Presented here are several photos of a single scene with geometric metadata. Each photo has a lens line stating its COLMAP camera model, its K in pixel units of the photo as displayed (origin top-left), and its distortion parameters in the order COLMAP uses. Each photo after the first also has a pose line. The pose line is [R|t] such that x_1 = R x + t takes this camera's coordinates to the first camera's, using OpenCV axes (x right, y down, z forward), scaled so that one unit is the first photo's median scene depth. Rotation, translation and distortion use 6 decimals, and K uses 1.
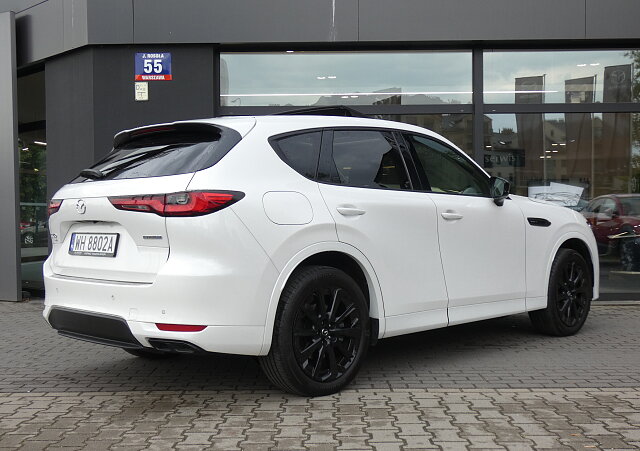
lens RADIAL K [[776.8, 0, 320.0], [0, 776.8, 225.5], [0, 0, 1]] dist [0.005825, -0.017585]
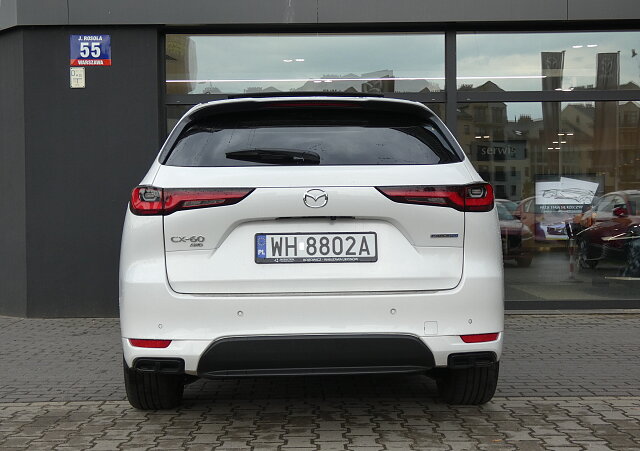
lens RADIAL K [[908.3, 0, 320.0], [0, 908.3, 225.5], [0, 0, 1]] dist [0.046070, -0.071918]
pose [[0.999964, -0.000959, 0.008421, 0.080187], [0.000974, 0.999998, -0.001736, 0.001756], [-0.008420, 0.001744, 0.999963, -0.112730]]
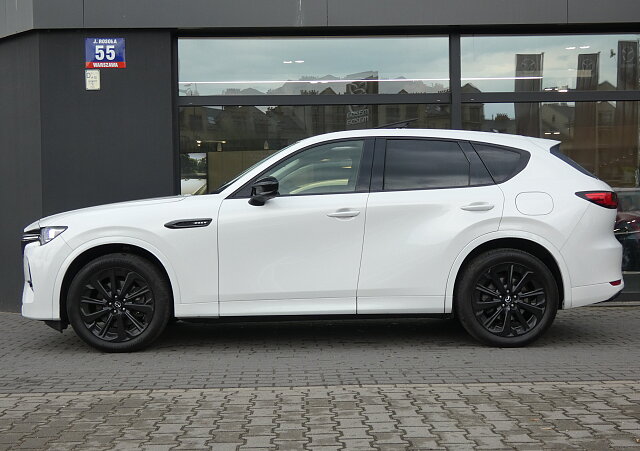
lens RADIAL K [[908.3, 0, 320.0], [0, 908.3, 225.5], [0, 0, 1]] dist [0.046070, -0.071918]
pose [[0.999315, -0.006930, 0.036350, -0.001084], [0.006993, 0.999974, -0.001605, 0.007333], [-0.036338, 0.001858, 0.999338, -0.171347]]
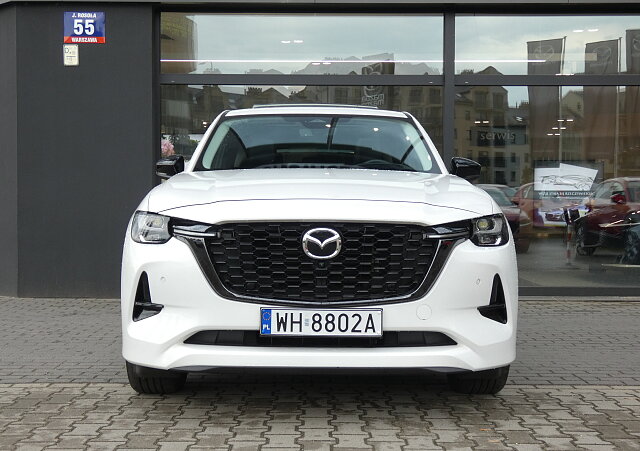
lens RADIAL K [[903.9, 0, 320.0], [0, 903.9, 225.5], [0, 0, 1]] dist [0.026458, -0.009786]
pose [[0.999895, 0.012154, 0.007929, 0.093477], [-0.012284, 0.999787, 0.016555, 0.003228], [-0.007726, -0.016651, 0.999832, -0.081810]]
